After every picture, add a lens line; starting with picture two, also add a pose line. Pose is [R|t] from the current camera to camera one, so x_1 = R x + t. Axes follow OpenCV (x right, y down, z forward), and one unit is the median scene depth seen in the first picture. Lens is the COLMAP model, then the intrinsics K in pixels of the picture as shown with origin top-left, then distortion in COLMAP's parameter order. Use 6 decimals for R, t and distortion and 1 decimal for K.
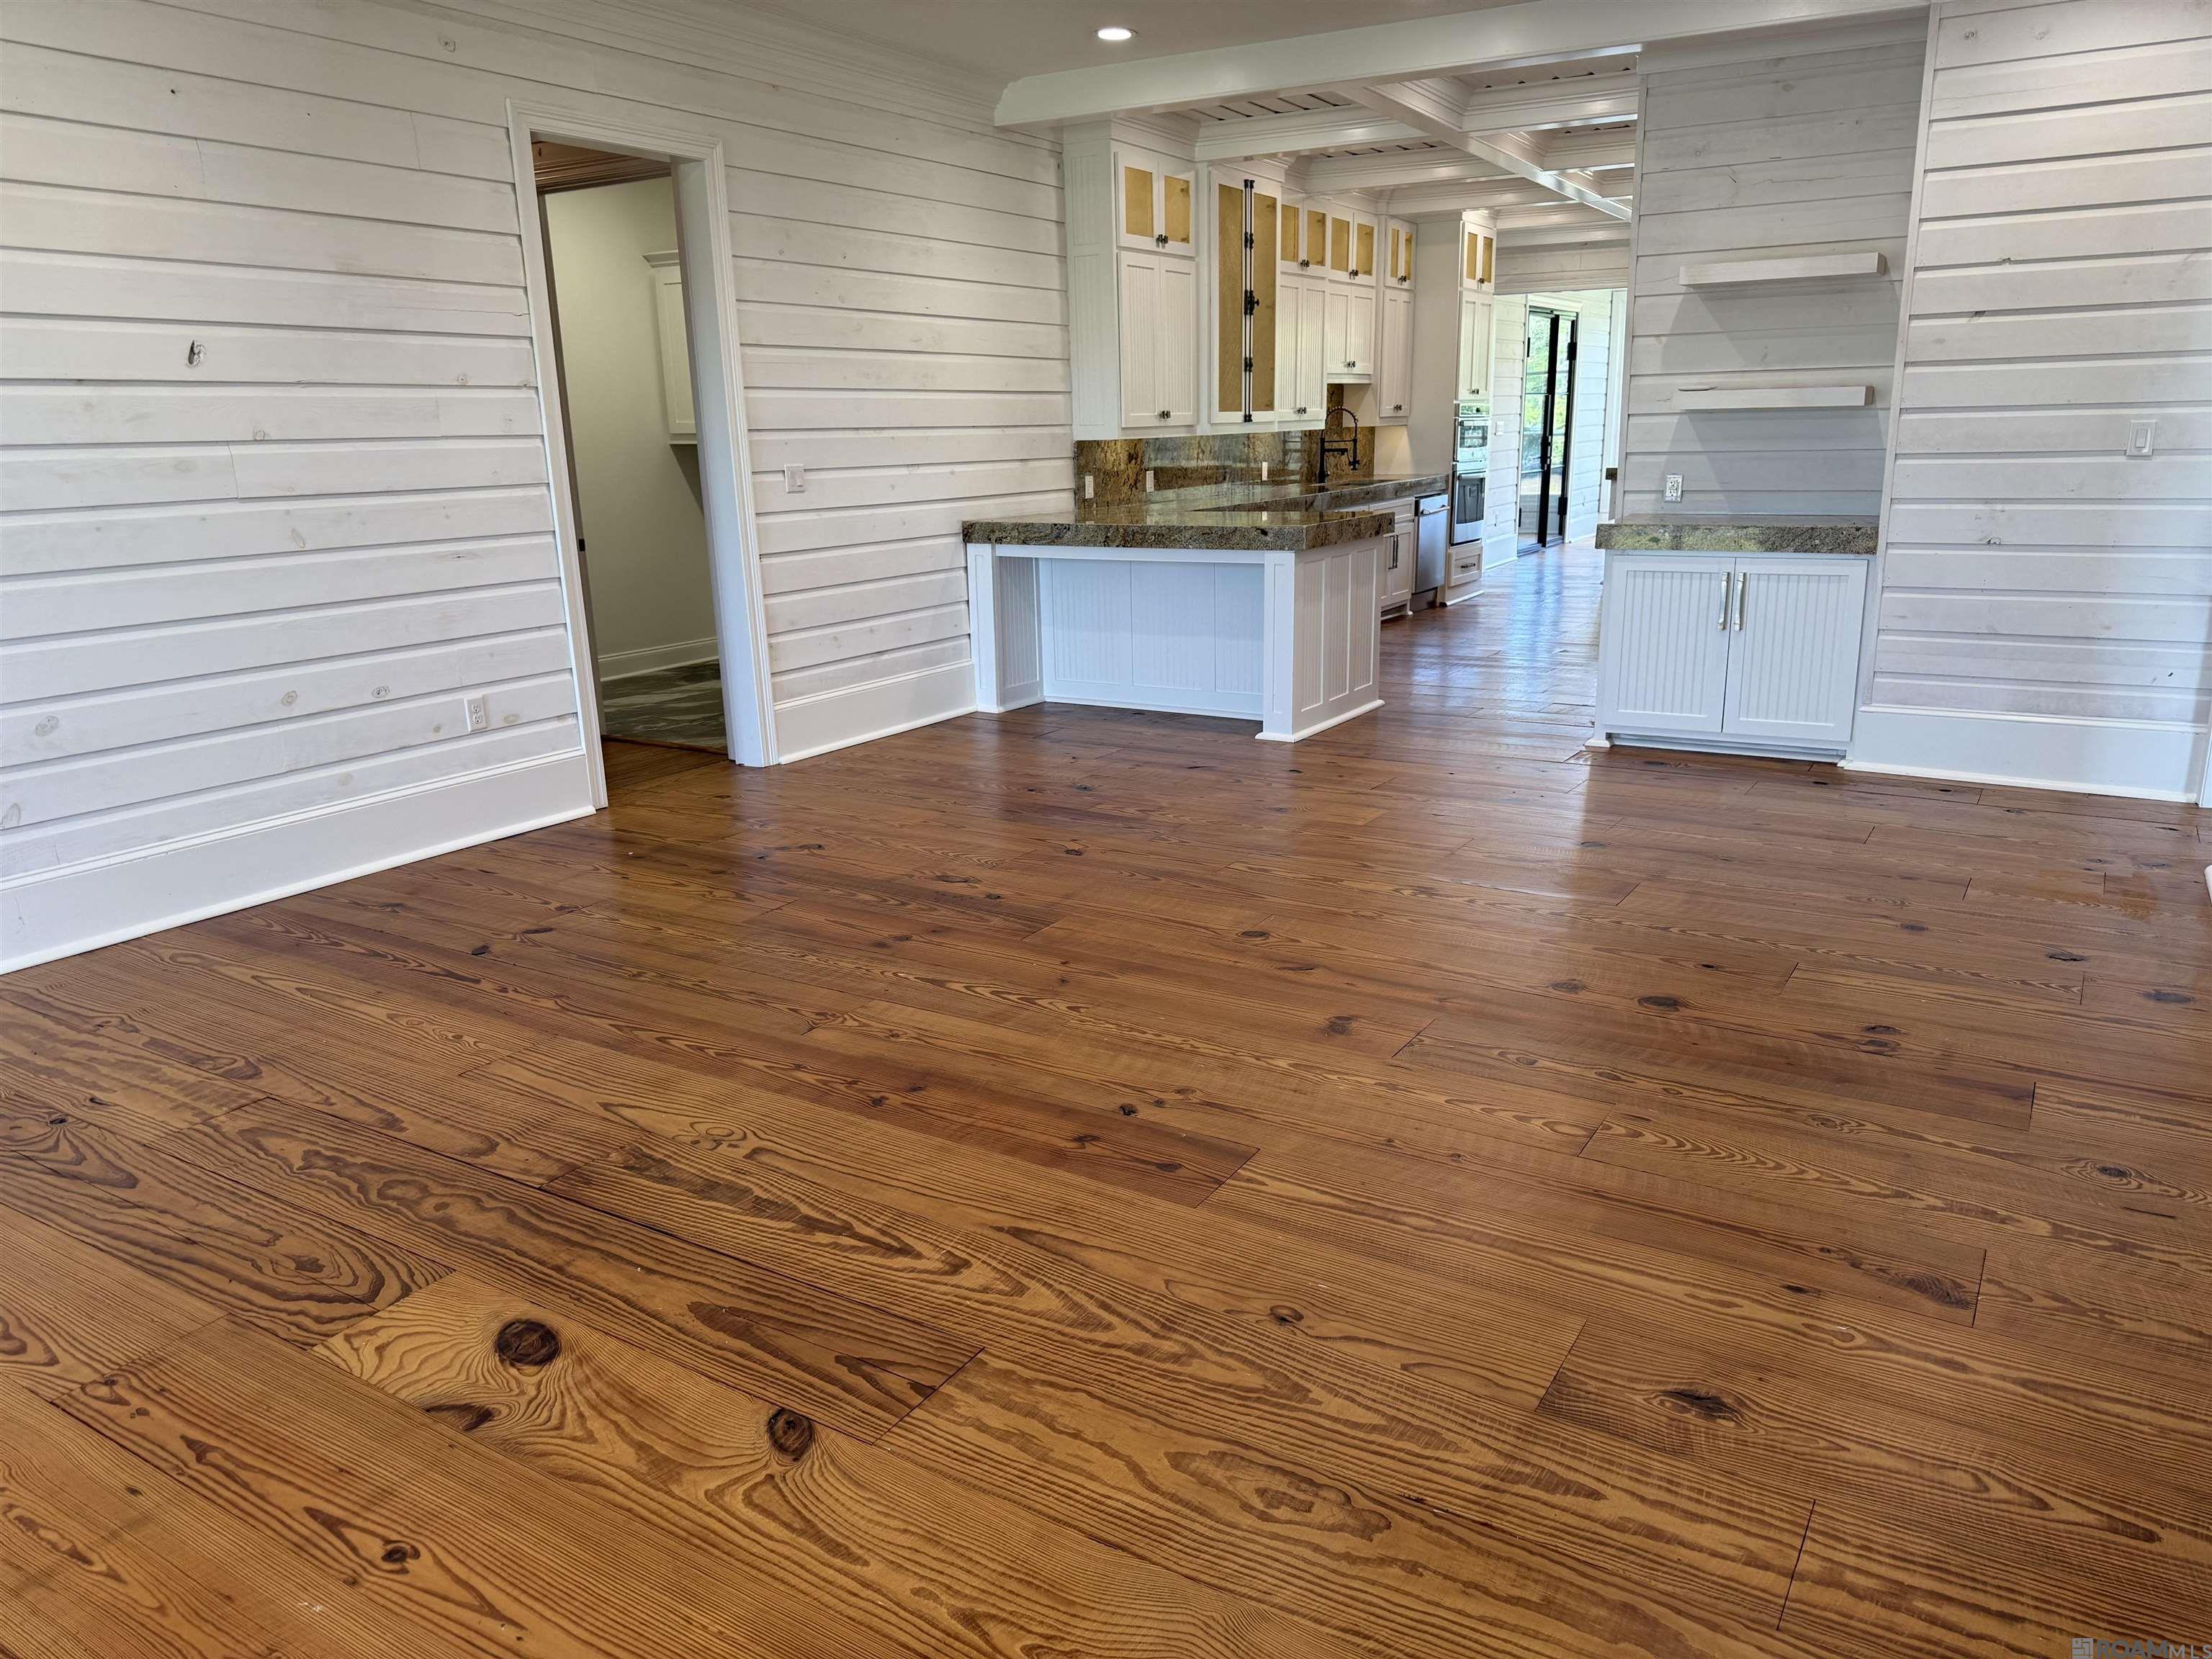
lens RADIAL K [[1541.2, 0, 1098.0], [0, 1541.2, 843.7], [0, 0, 1]] dist [0.085950, -0.129153]
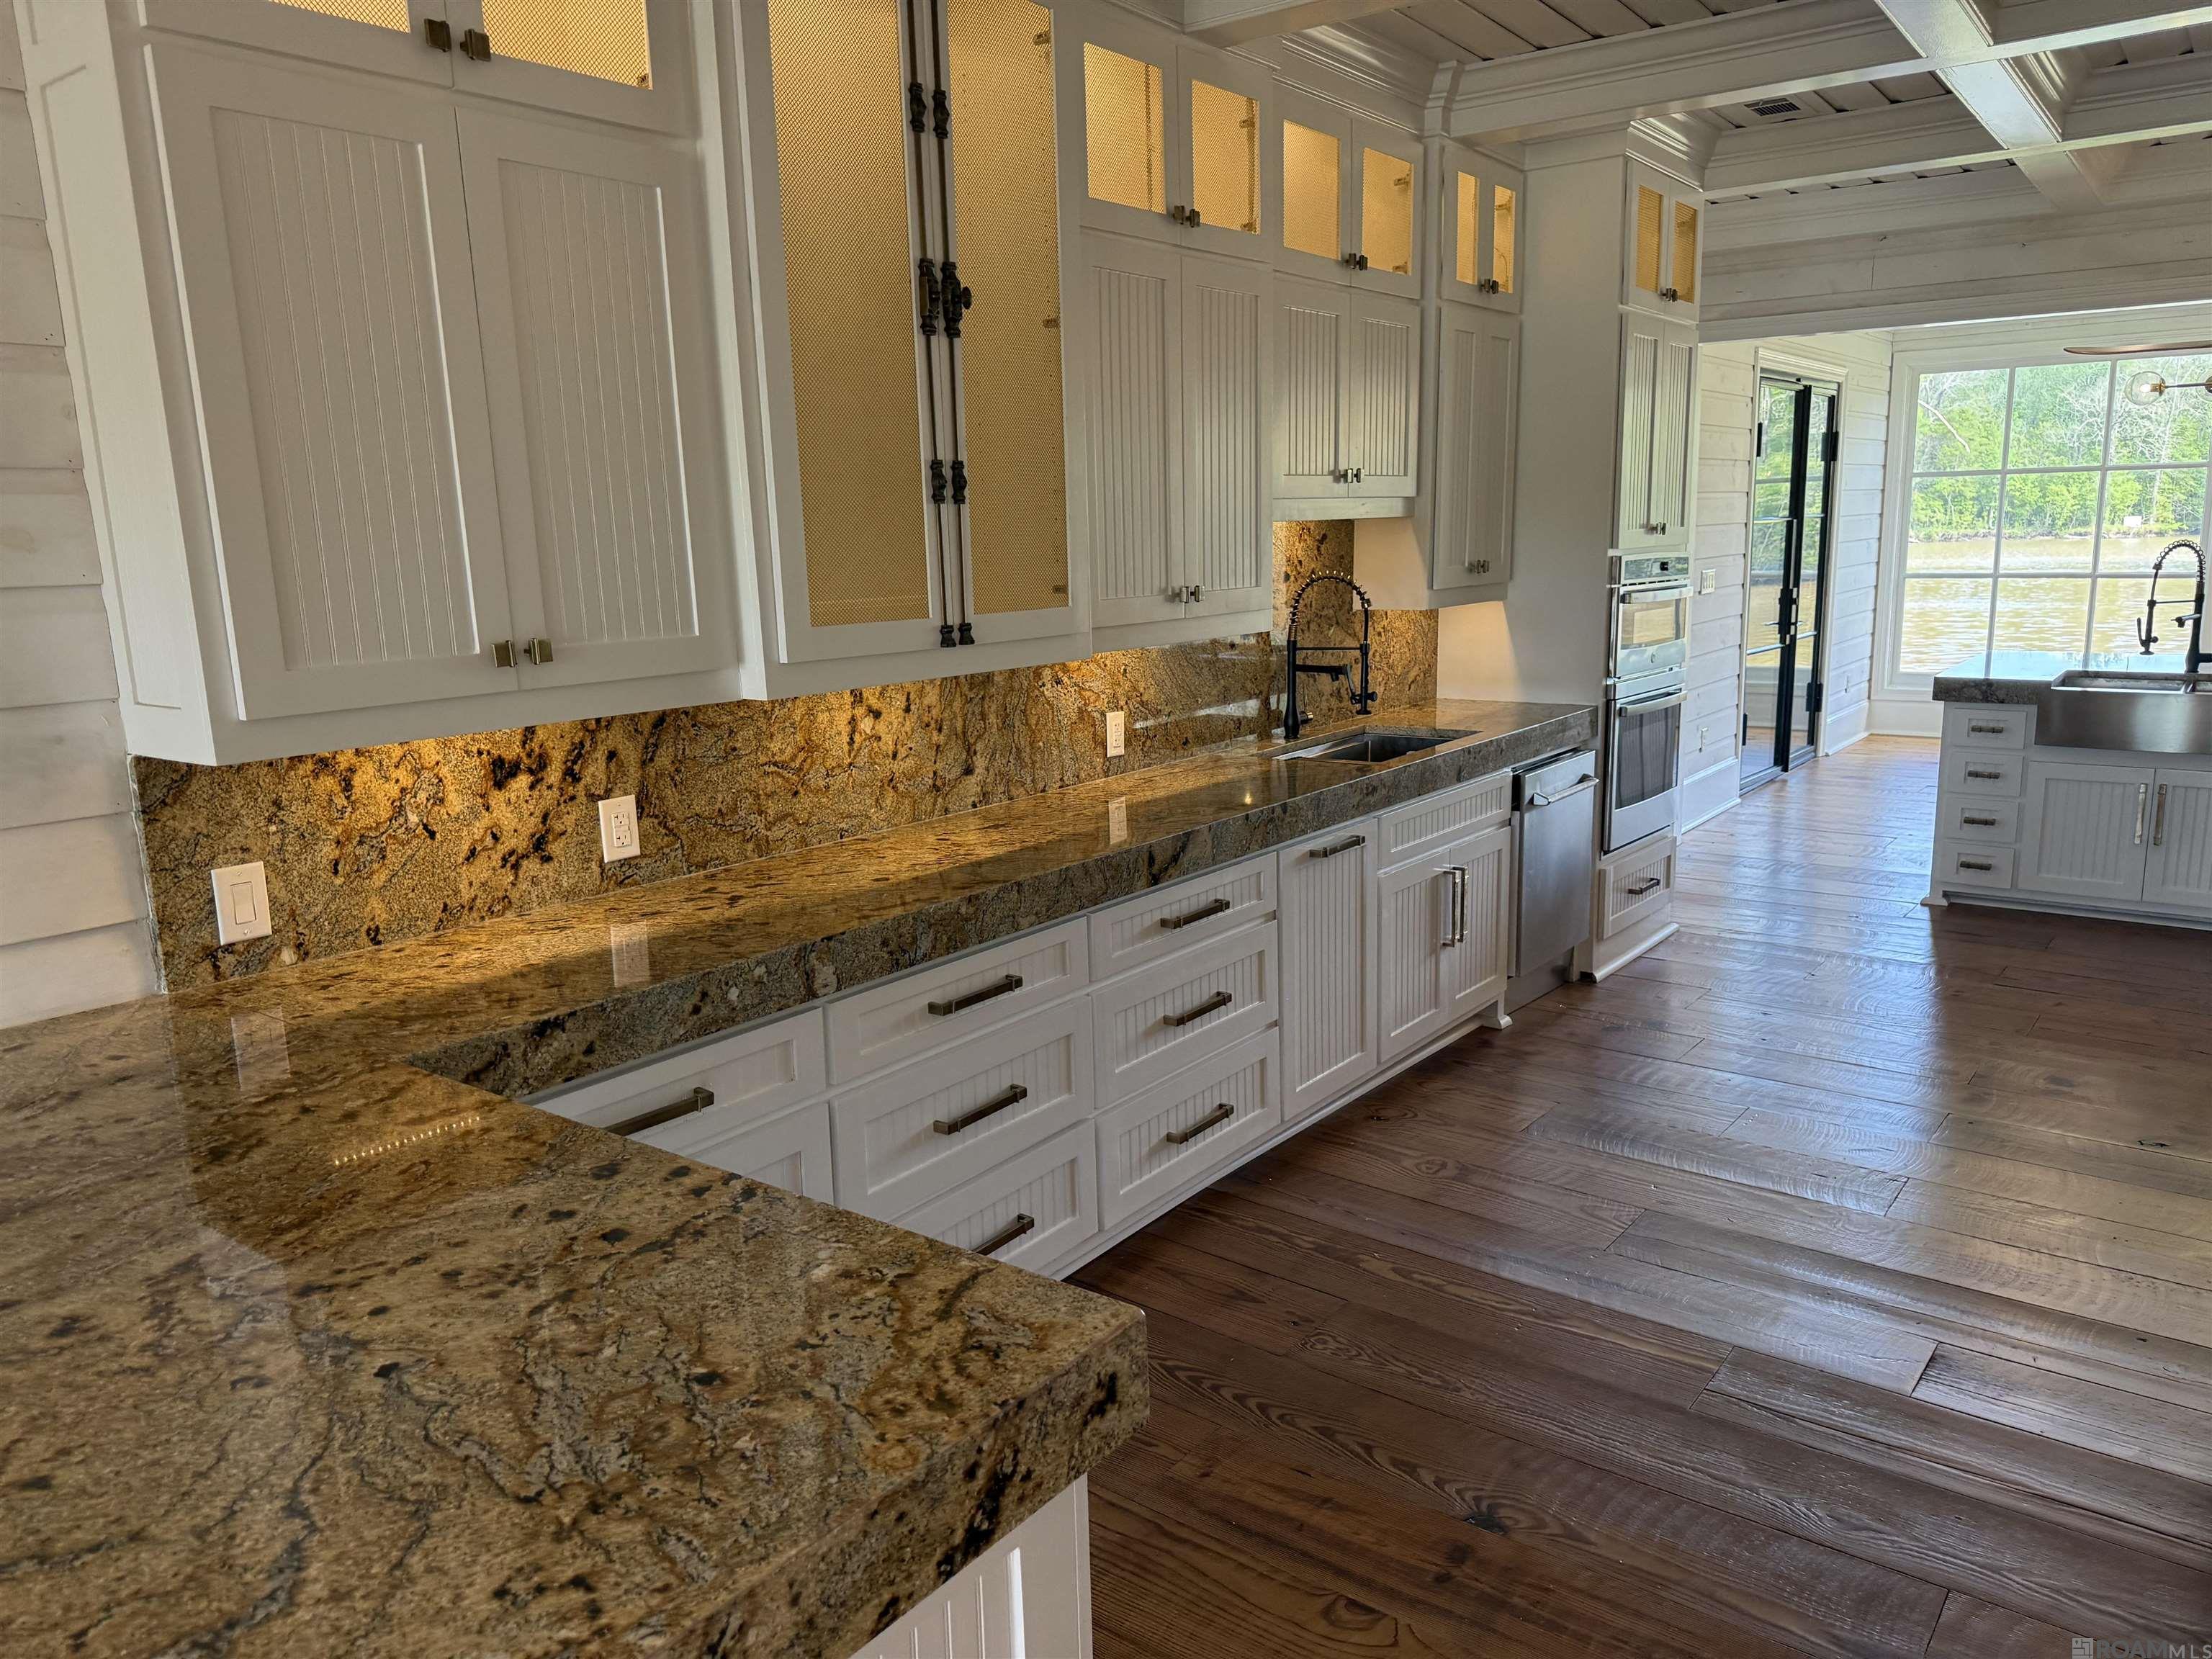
lens RADIAL K [[1578.7, 0, 1106.0], [0, 1578.7, 829.5], [0, 0, 1]] dist [0.036584, 0.003656]
pose [[0.994234, 0.016923, -0.105891, 0.168744], [-0.024794, 0.996990, -0.073457, -0.209171], [0.104329, 0.075658, 0.991661, 0.670093]]
